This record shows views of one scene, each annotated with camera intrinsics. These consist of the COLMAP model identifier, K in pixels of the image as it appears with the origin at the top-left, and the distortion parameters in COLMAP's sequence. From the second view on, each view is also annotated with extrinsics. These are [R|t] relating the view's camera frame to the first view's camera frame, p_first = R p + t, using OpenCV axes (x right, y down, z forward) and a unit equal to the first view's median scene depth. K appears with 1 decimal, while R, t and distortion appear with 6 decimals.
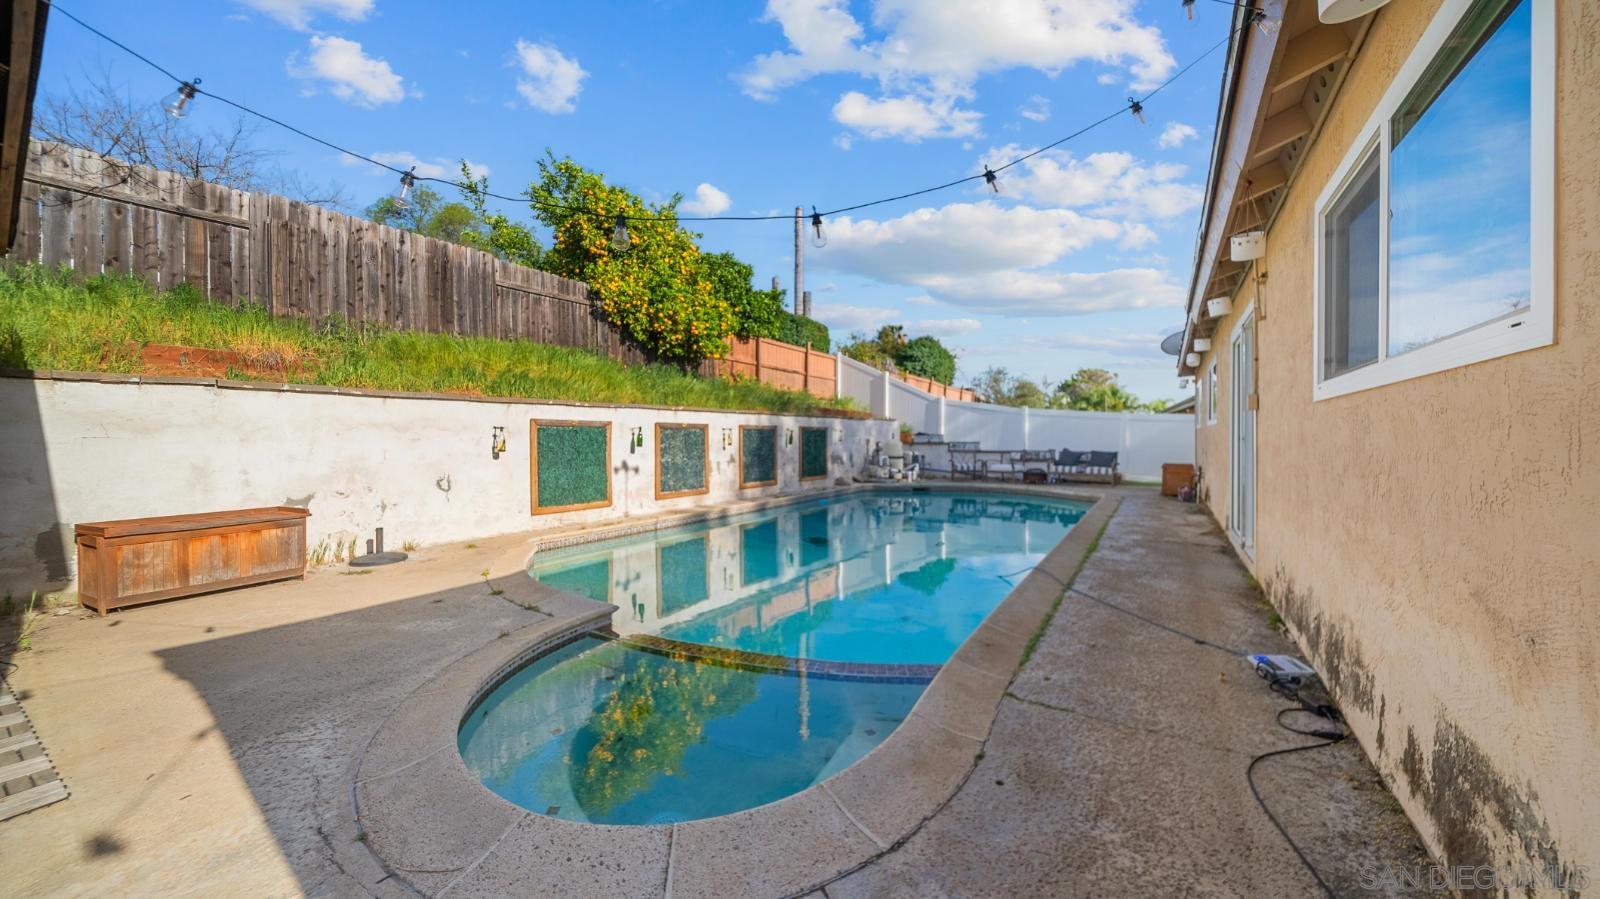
lens RADIAL K [[560.7, 0, 794.7], [0, 560.7, 455.6], [0, 0, 1]] dist [-0.002103, -0.000418]
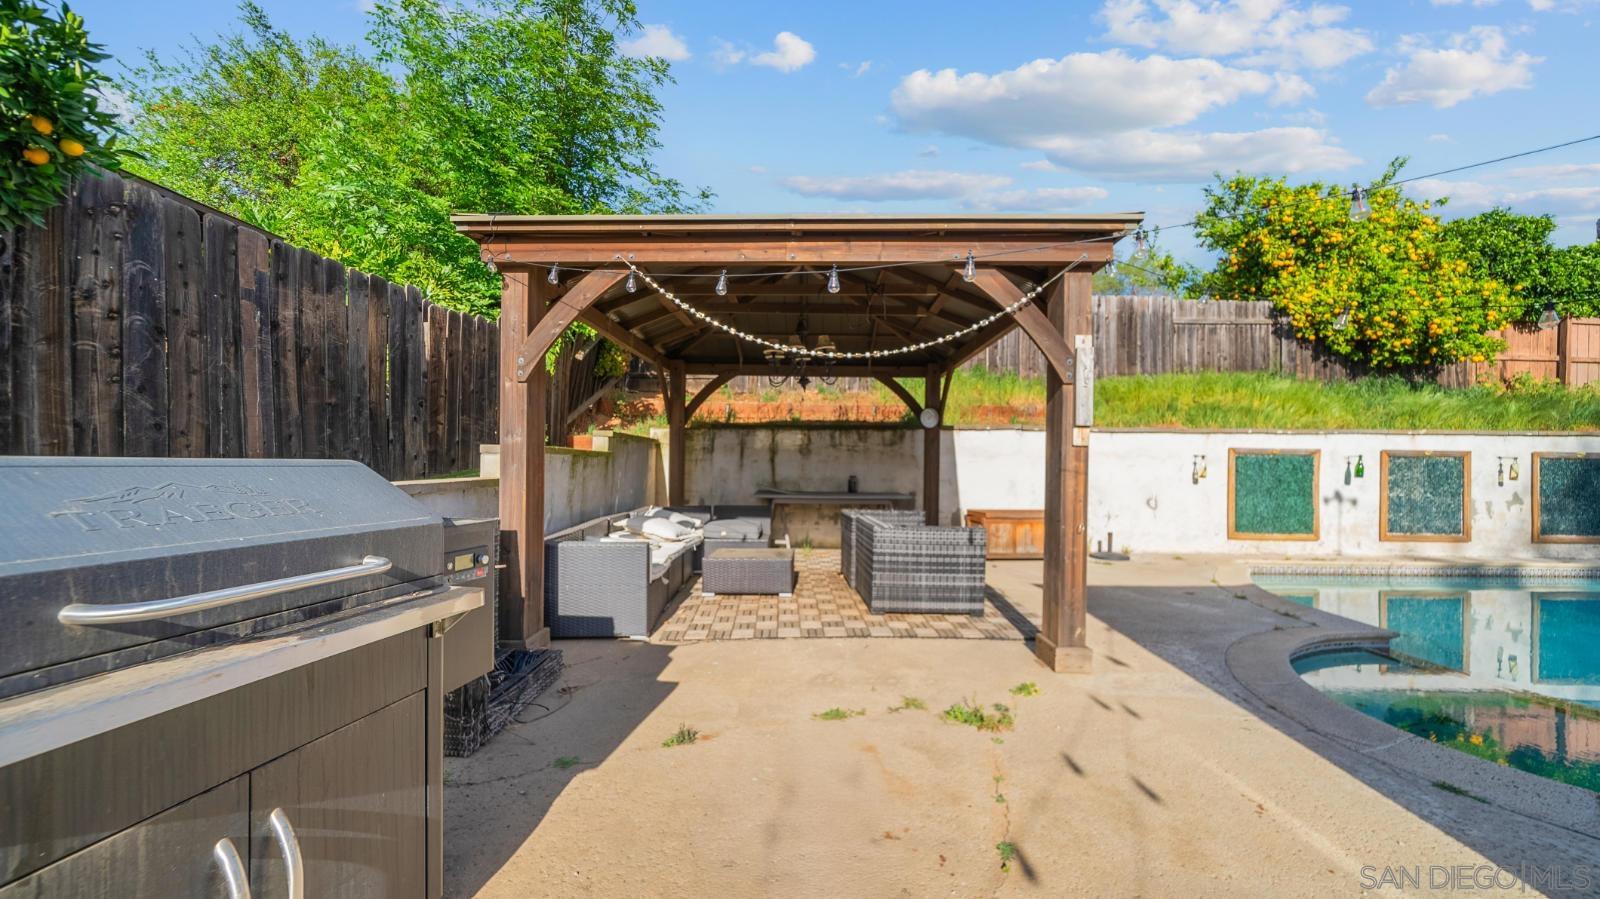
lens RADIAL K [[560.7, 0, 800.0], [0, 560.7, 462.0], [0, 0, 1]] dist [-0.002103, -0.000418]
pose [[0.555926, 0.012905, -0.831132, -0.035250], [-0.041106, 0.999083, -0.011983, 0.006026], [0.830215, 0.040826, 0.555946, -0.219803]]
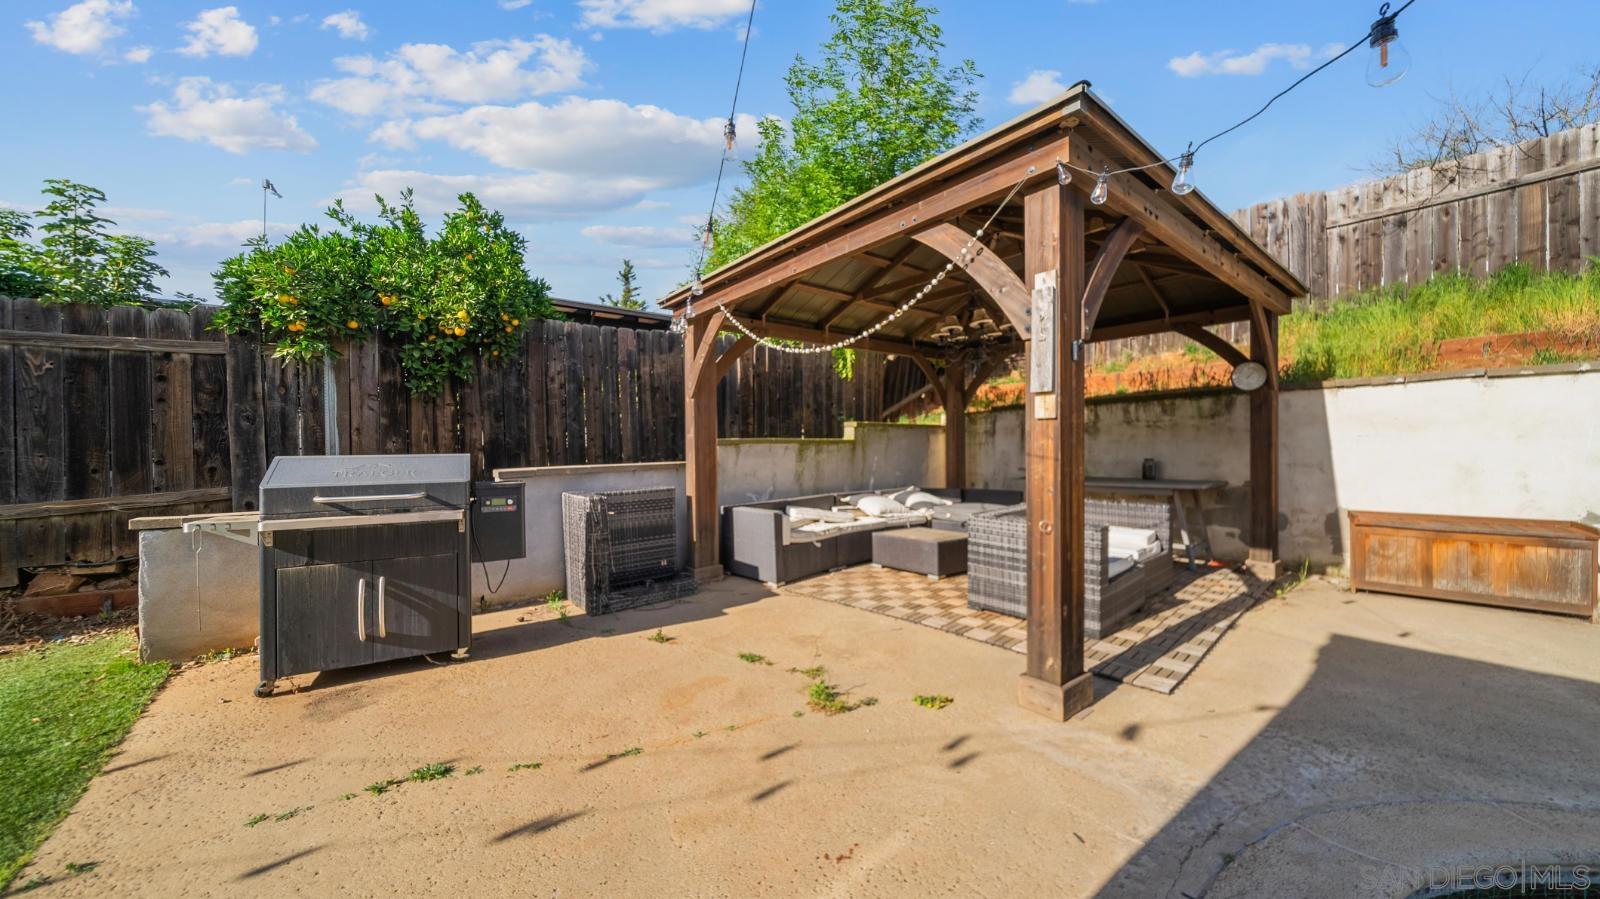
lens RADIAL K [[560.7, 0, 816.9], [0, 560.7, 455.0], [0, 0, 1]] dist [-0.002103, -0.000418]
pose [[-0.268266, 0.025240, -0.963014, 0.063588], [-0.013953, 0.999450, 0.030082, -0.005674], [0.963244, 0.021506, -0.267766, 0.110089]]
